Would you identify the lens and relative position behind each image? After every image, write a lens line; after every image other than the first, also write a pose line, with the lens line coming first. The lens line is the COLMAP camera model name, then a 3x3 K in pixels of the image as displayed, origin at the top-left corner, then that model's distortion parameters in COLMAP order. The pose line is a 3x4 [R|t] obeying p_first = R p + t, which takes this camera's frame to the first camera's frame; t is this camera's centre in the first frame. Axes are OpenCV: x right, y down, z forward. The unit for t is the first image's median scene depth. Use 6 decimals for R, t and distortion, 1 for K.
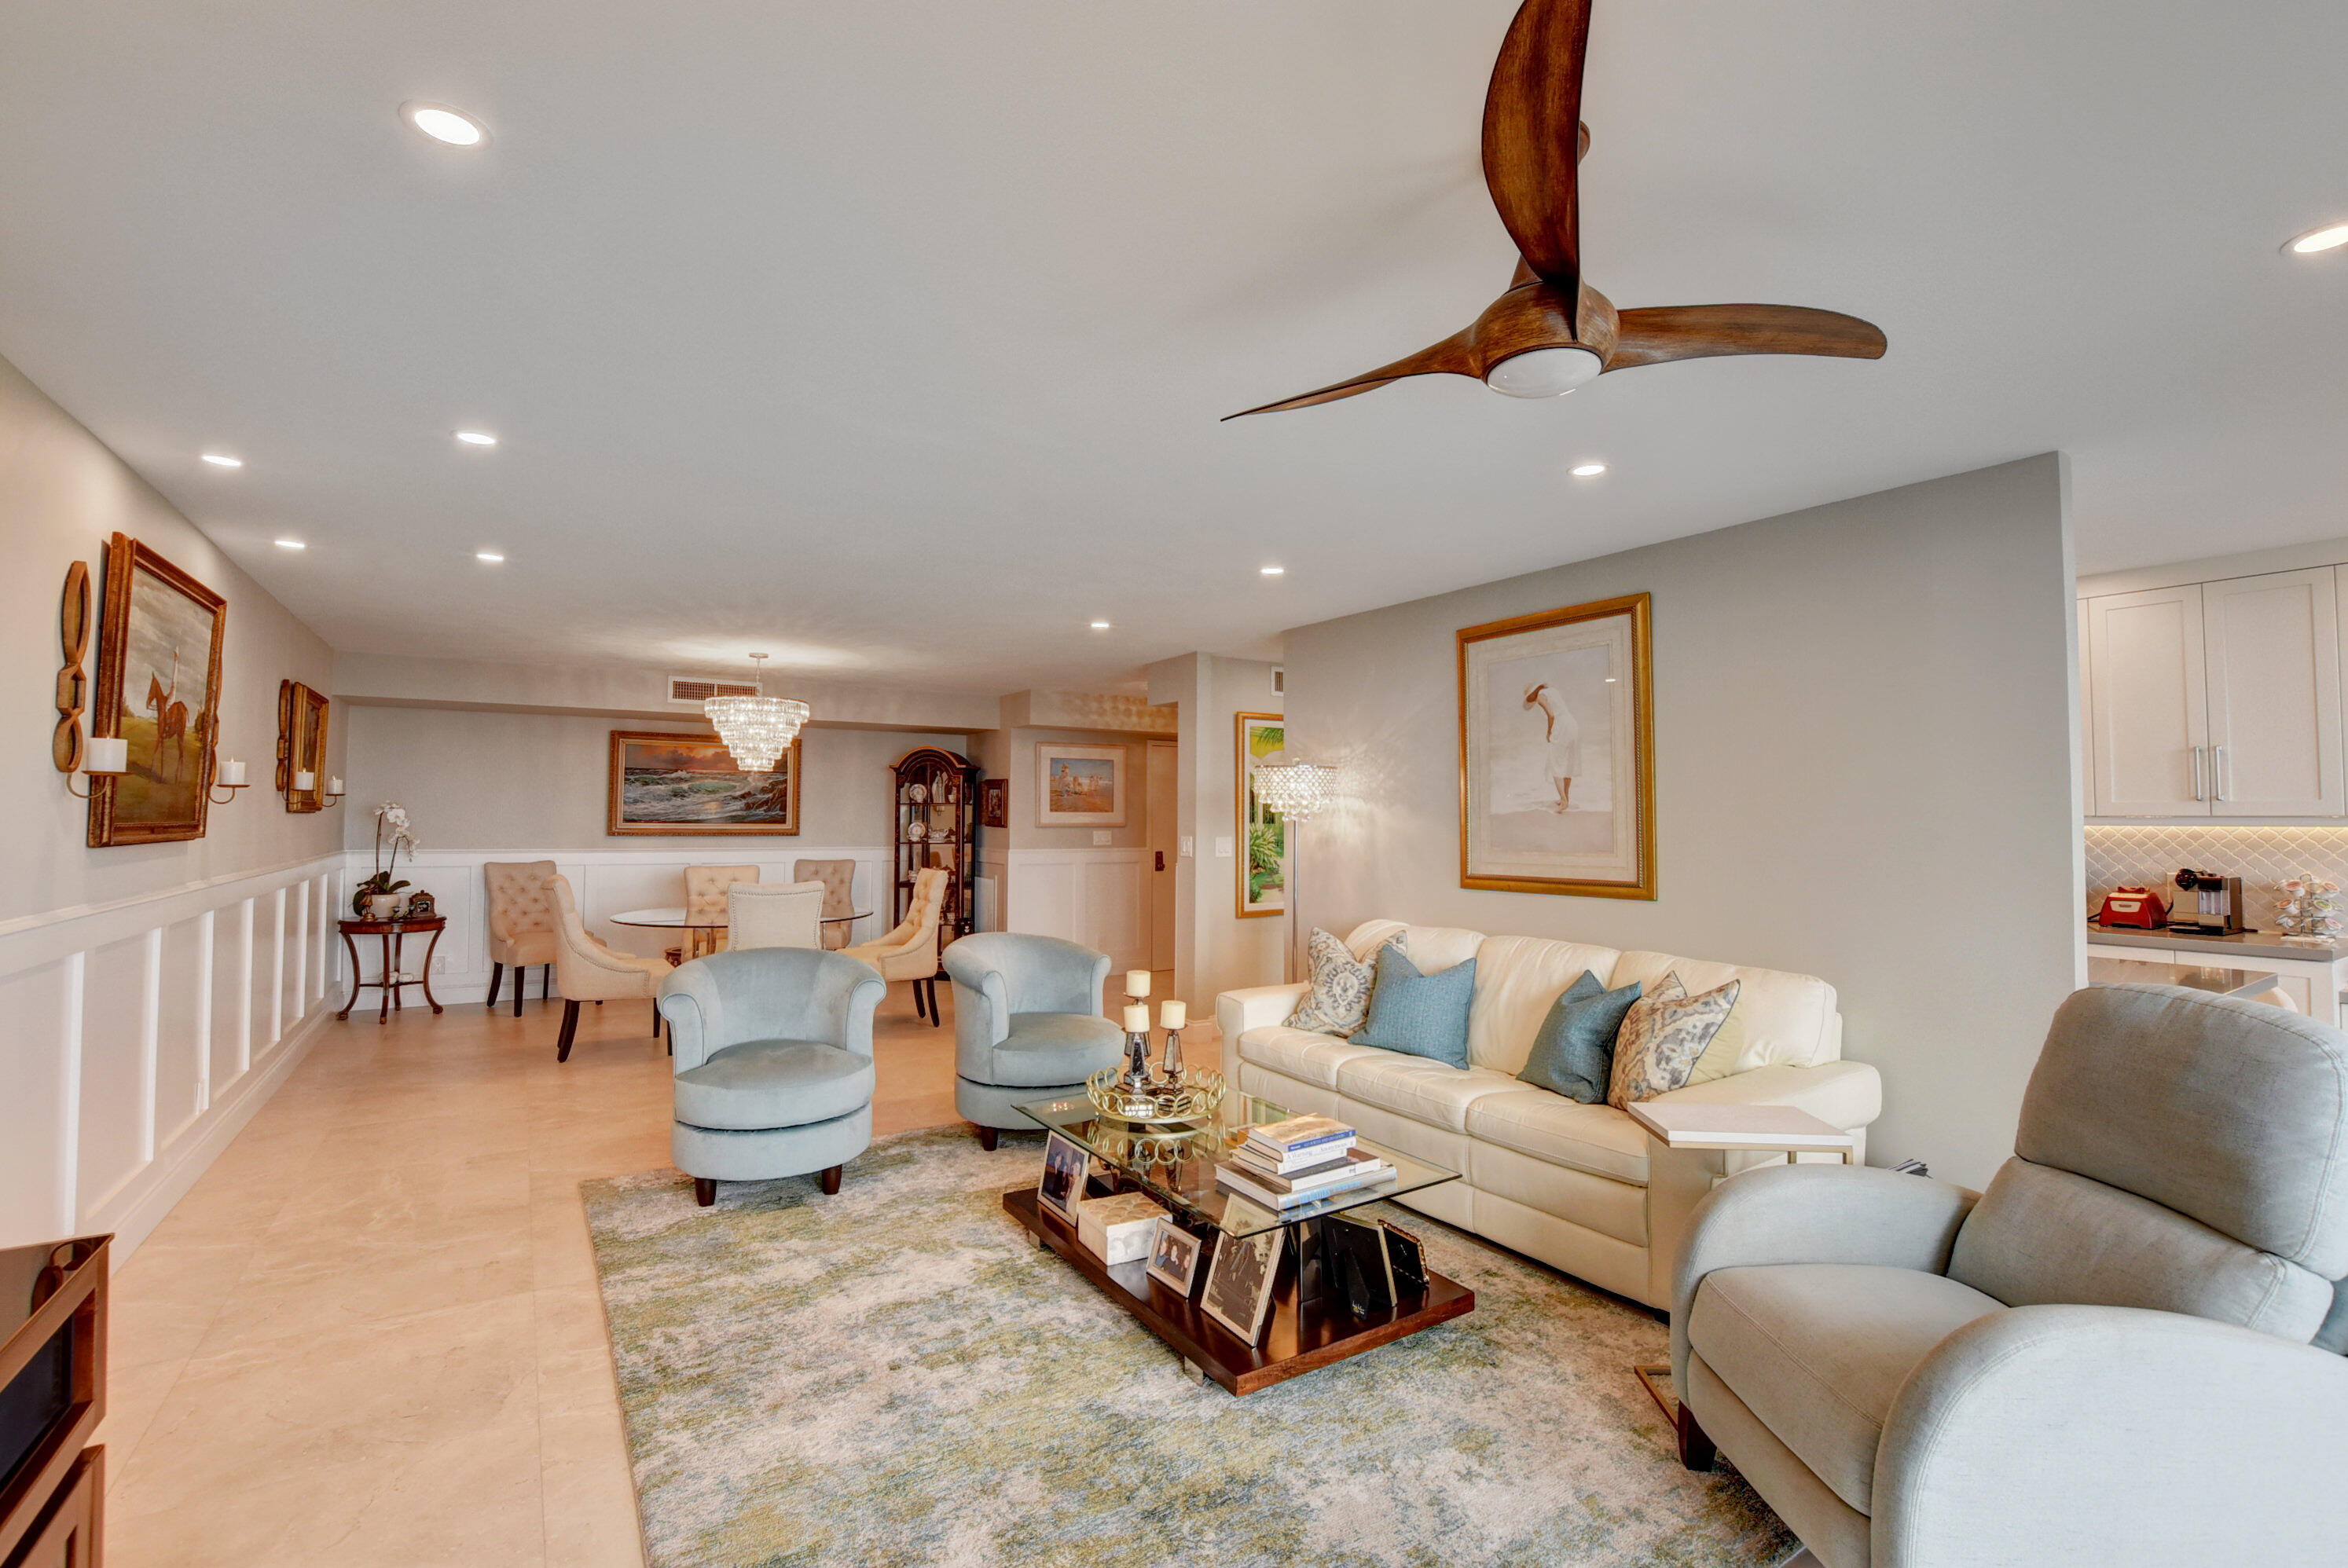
lens RADIAL K [[1035.9, 0, 1180.4], [0, 1035.9, 771.1], [0, 0, 1]] dist [-0.033316, 0.000194]
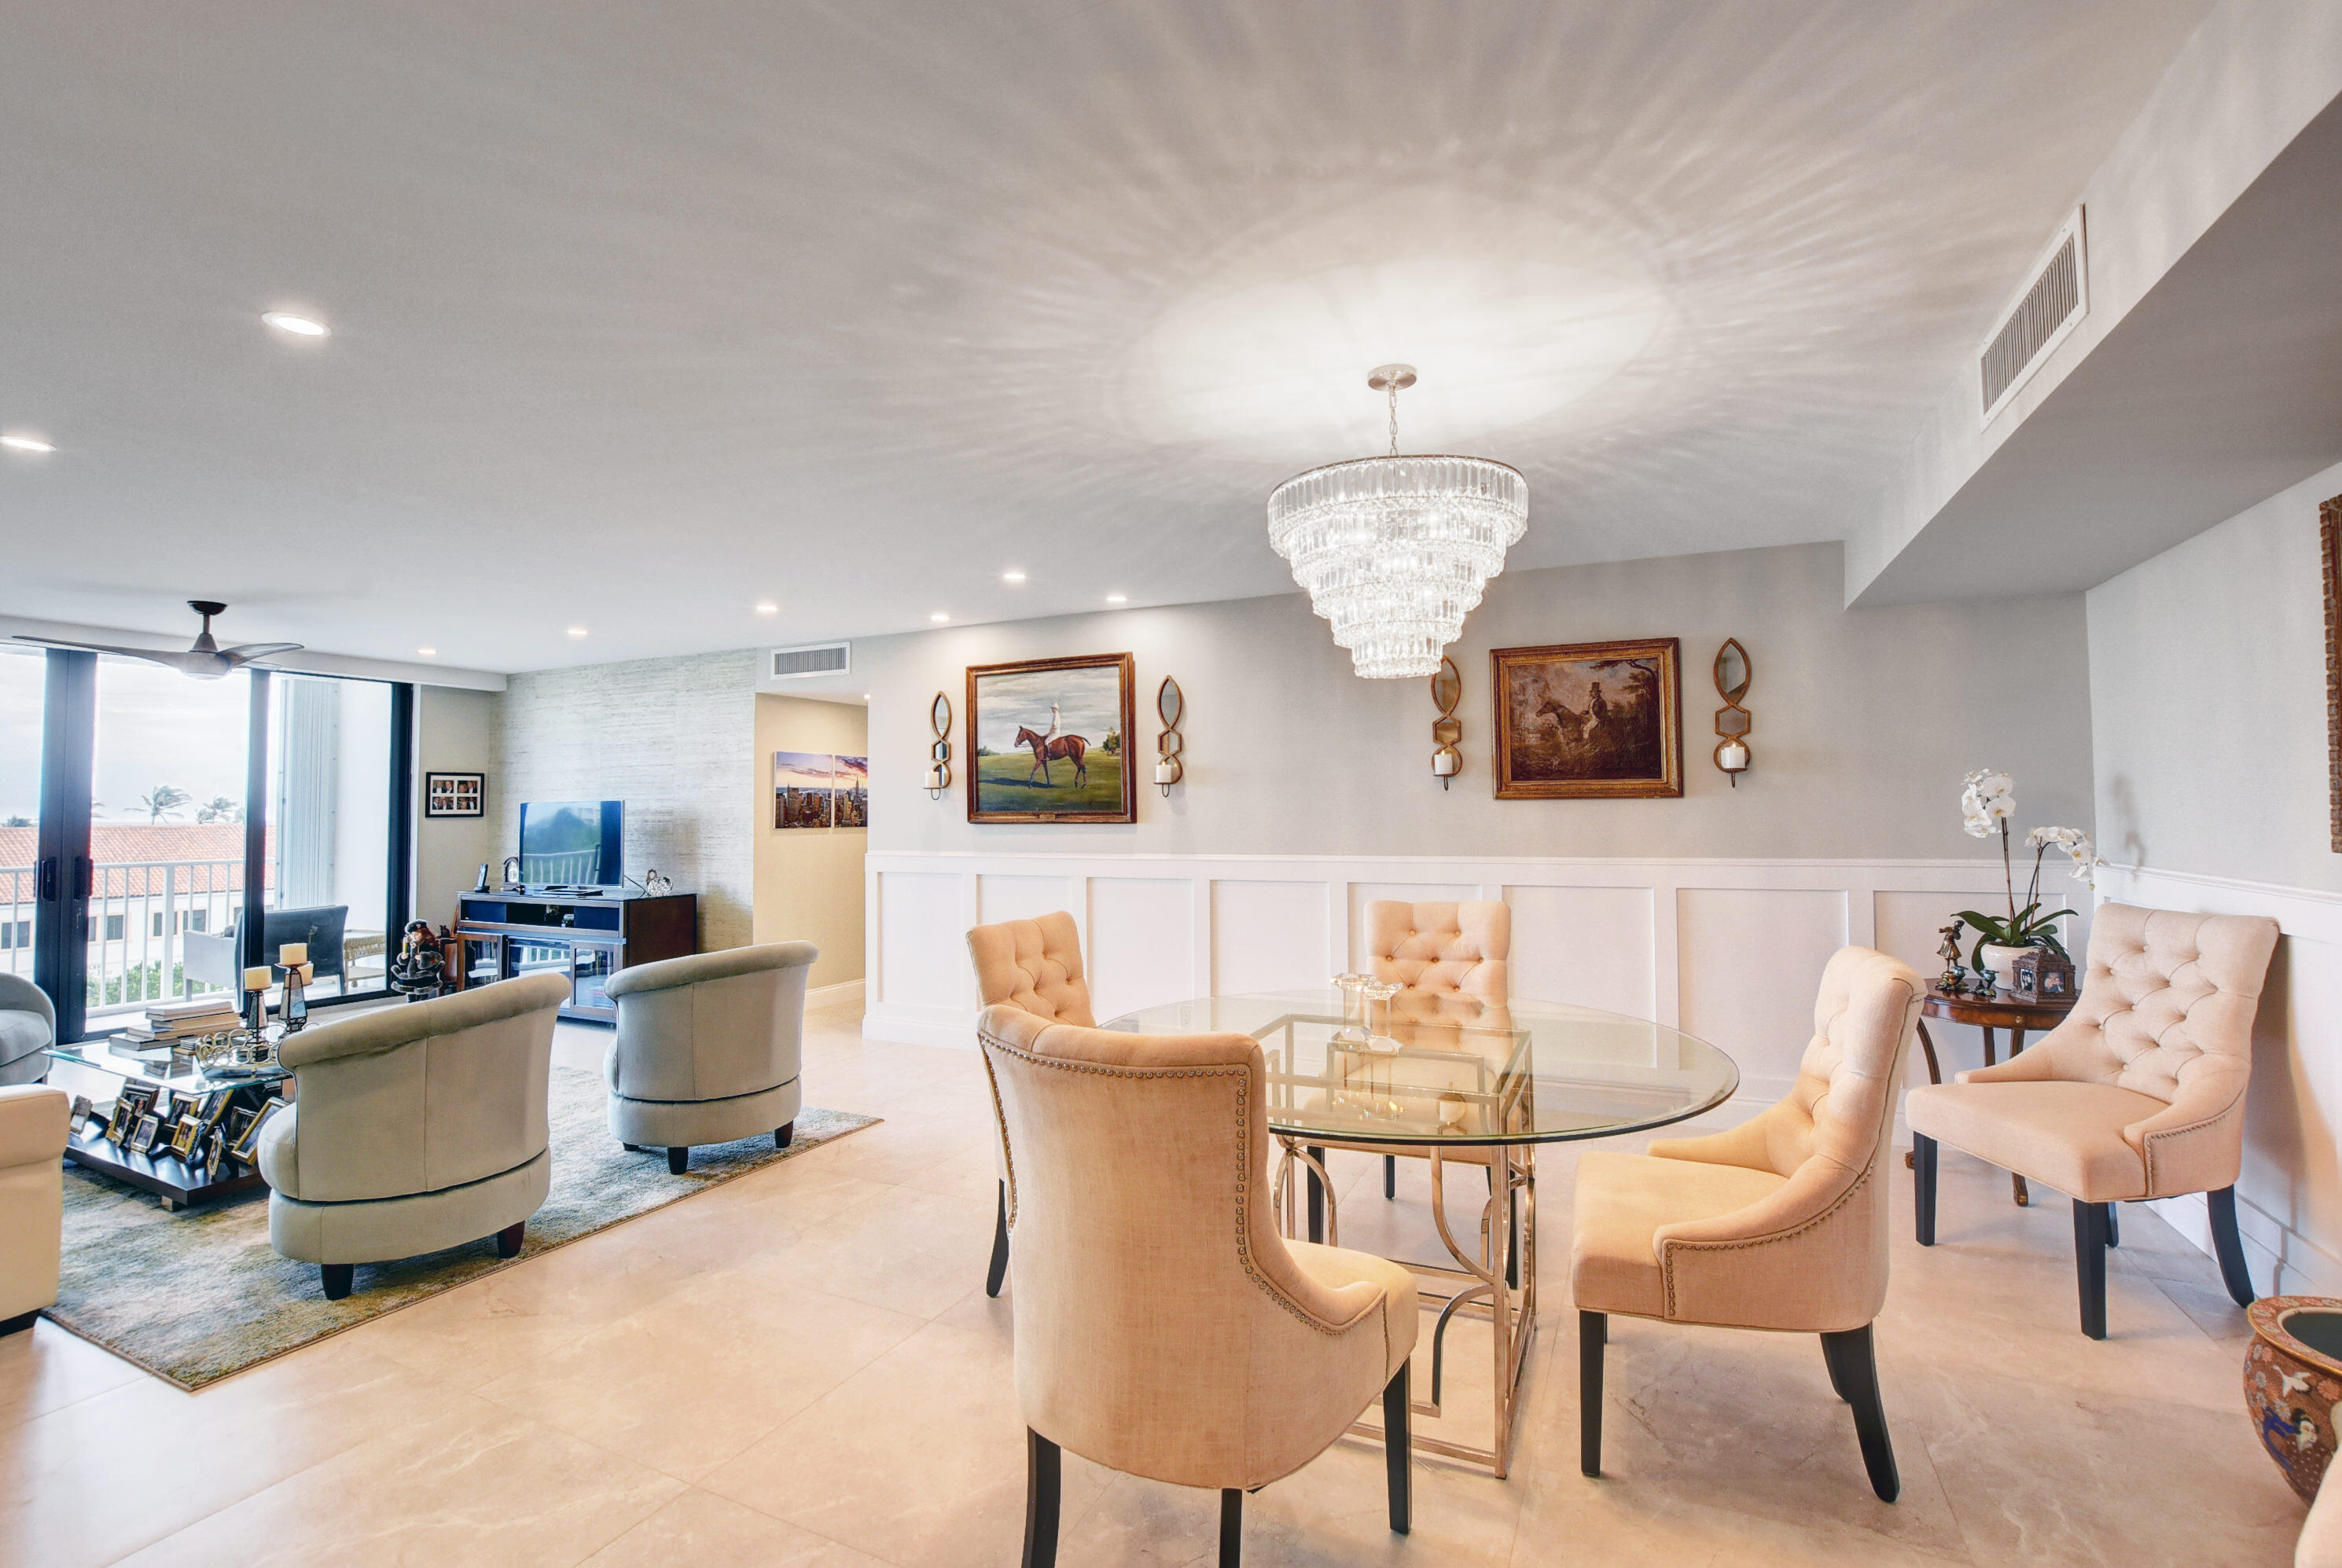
lens RADIAL K [[1033.3, 0, 1177.3], [0, 1033.3, 771.1], [0, 0, 1]] dist [-0.033316, 0.000194]
pose [[-0.844933, -0.019171, -0.534529, -0.122853], [0.027856, 0.996424, -0.079769, 0.056047], [0.534147, -0.082289, -0.841377, 1.127610]]
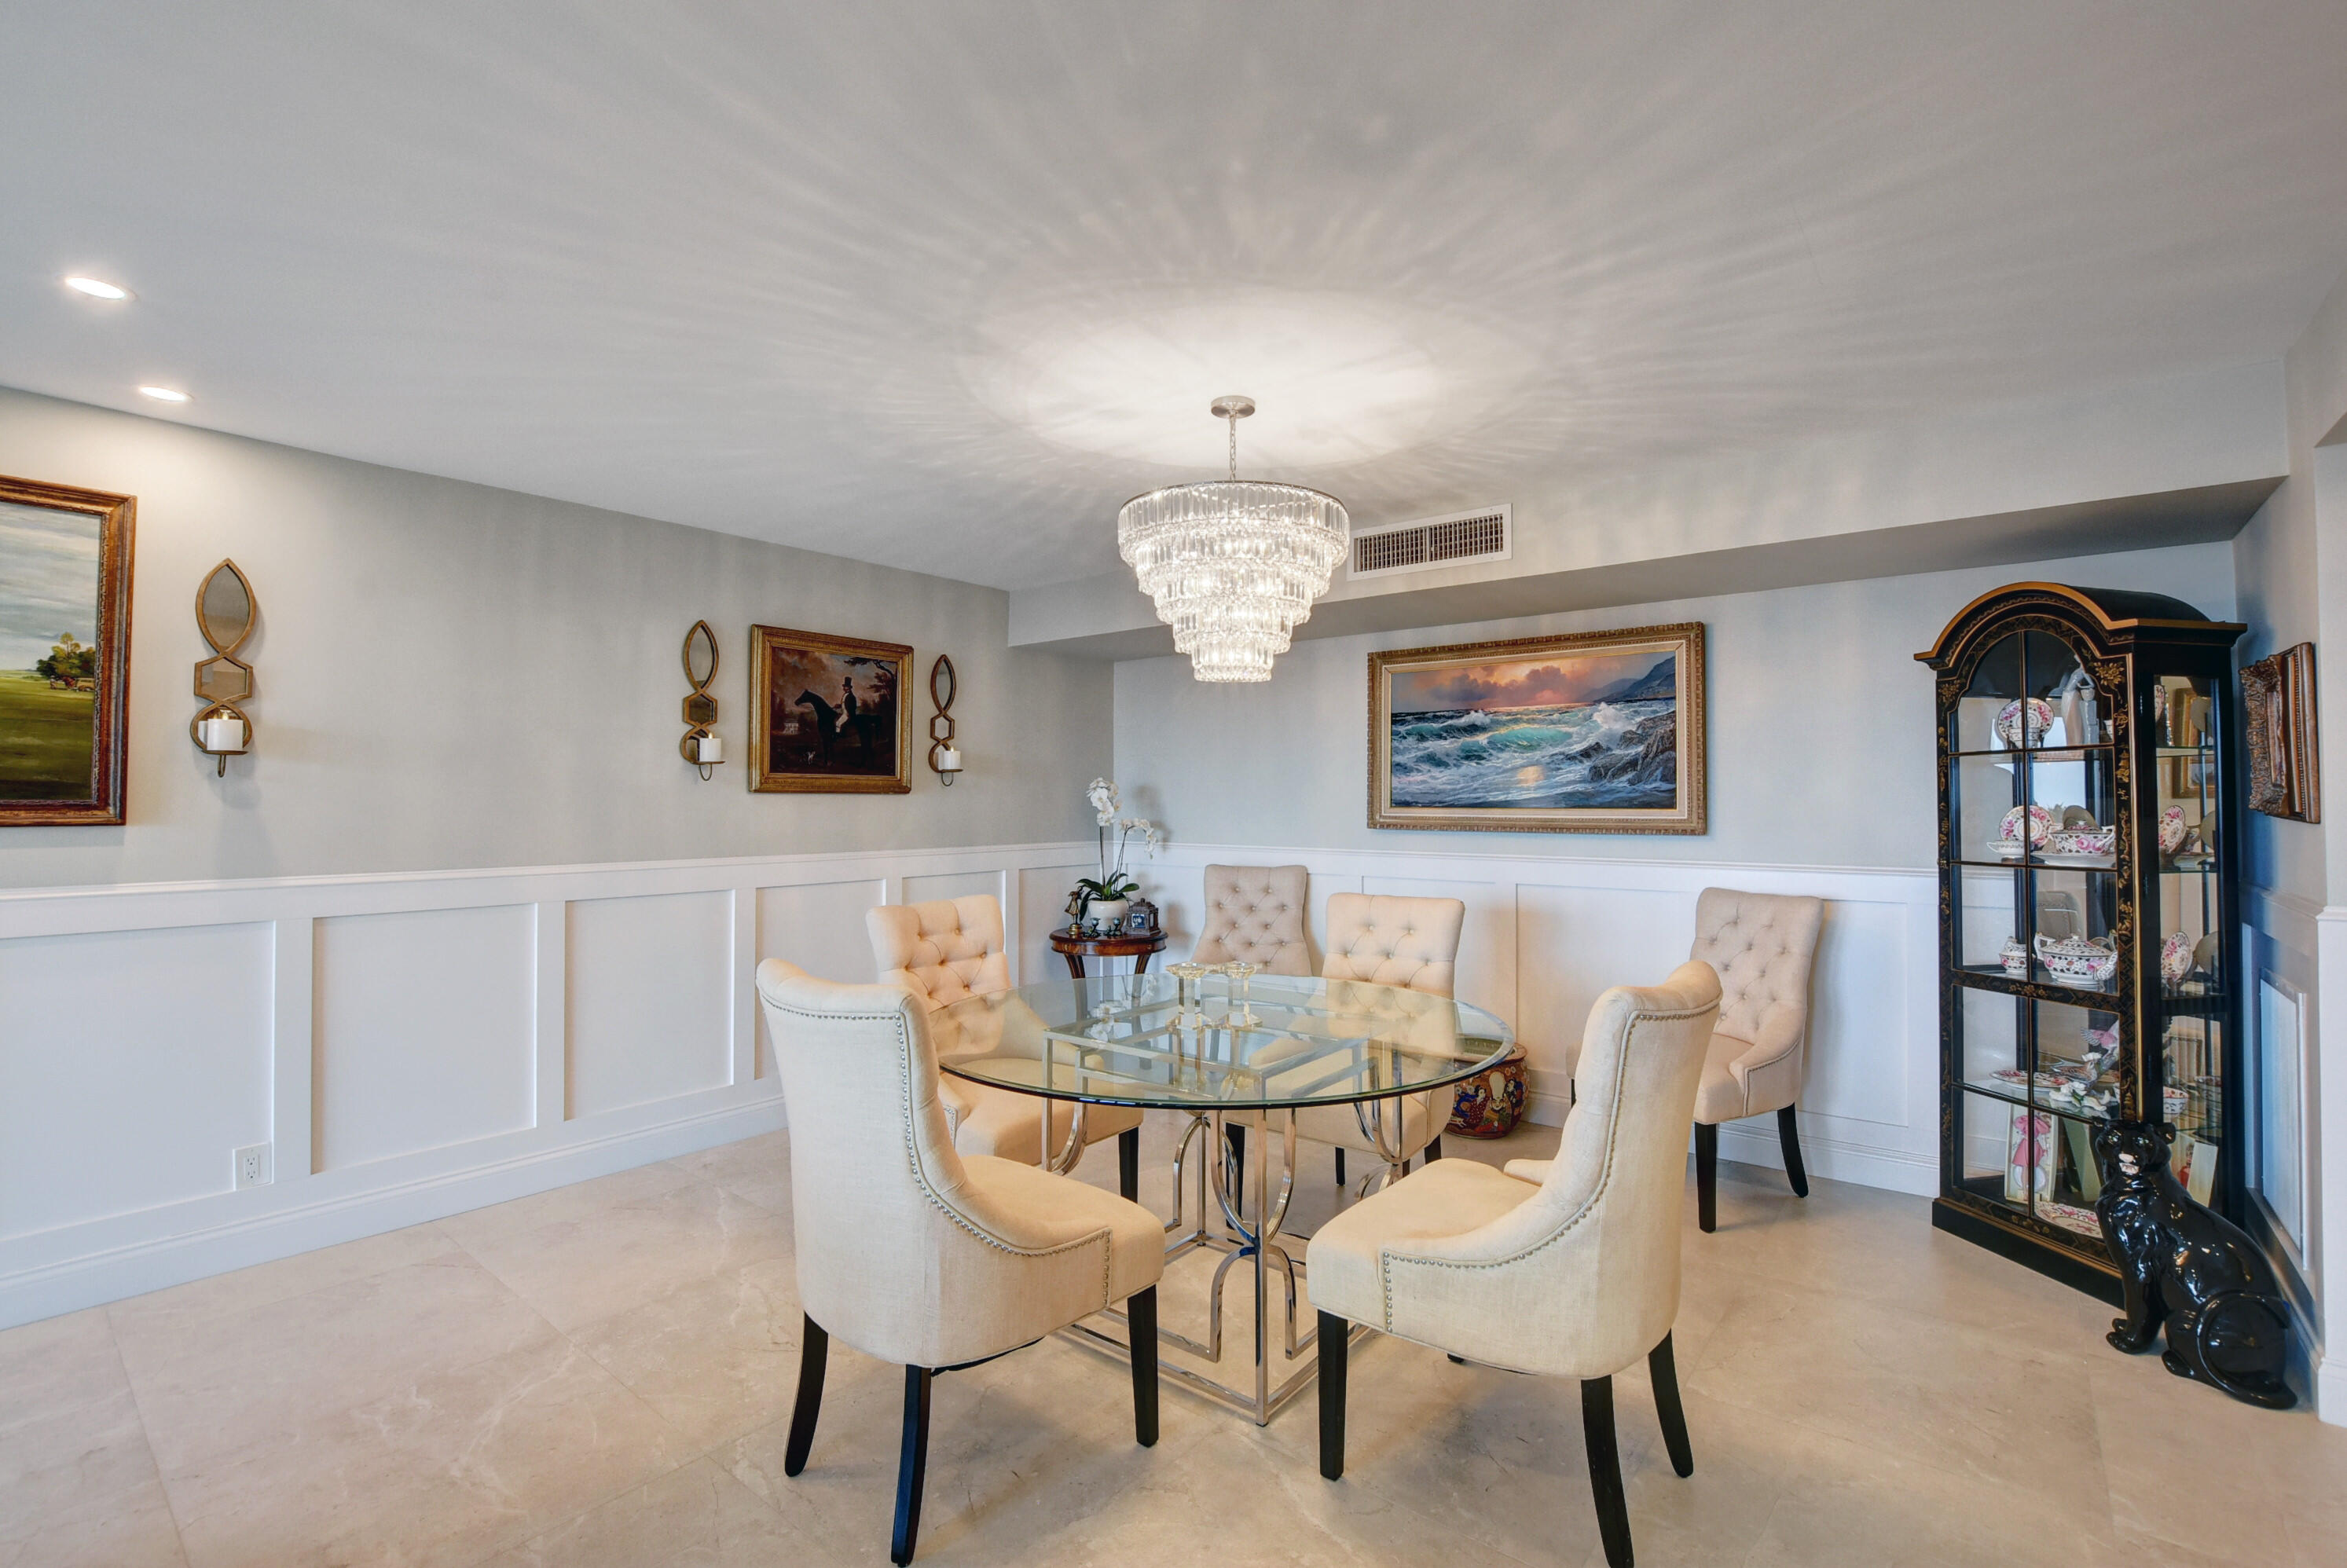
lens RADIAL K [[1035.5, 0, 1179.9], [0, 1035.5, 771.1], [0, 0, 1]] dist [-0.033316, 0.000194]
pose [[0.316615, -0.032677, -0.947991, -0.018737], [0.045323, 0.998786, -0.019290, 0.038322], [0.947471, -0.036858, 0.317712, 0.745596]]
